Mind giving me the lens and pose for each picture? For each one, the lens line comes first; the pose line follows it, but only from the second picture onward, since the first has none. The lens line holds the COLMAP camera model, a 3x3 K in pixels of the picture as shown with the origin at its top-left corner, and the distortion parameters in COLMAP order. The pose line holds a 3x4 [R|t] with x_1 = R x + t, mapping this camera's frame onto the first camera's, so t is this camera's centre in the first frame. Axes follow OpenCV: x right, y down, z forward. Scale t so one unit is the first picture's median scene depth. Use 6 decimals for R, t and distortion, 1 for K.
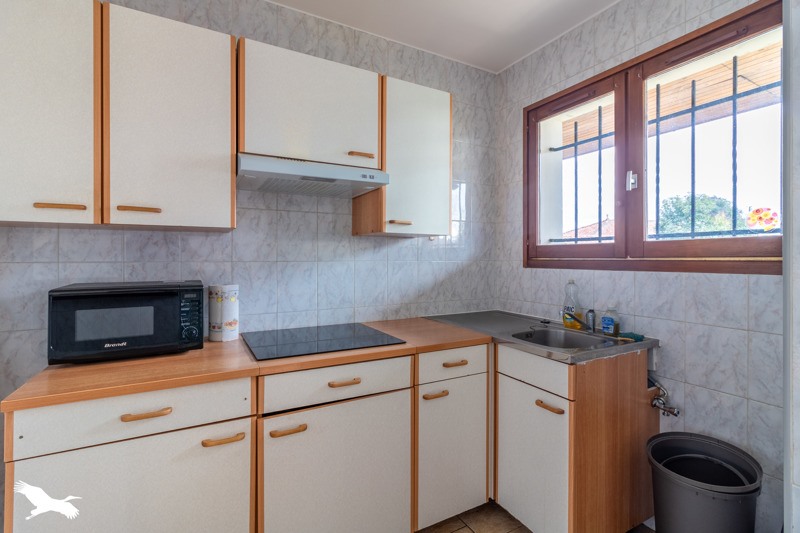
lens RADIAL K [[372.8, 0, 399.9], [0, 372.8, 261.4], [0, 0, 1]] dist [-0.000178, -0.000016]
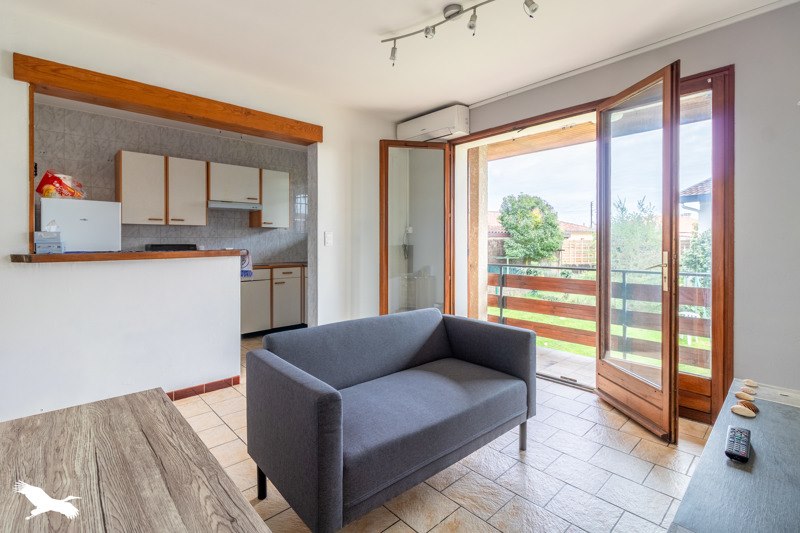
lens RADIAL K [[372.8, 0, 395.6], [0, 372.8, 249.1], [0, 0, 1]] dist [-0.000178, -0.000016]
pose [[0.970854, -0.003907, 0.239638, 0.285796], [0.002247, 0.999972, 0.007201, 0.074623], [-0.239660, -0.006452, 0.970836, -2.111616]]
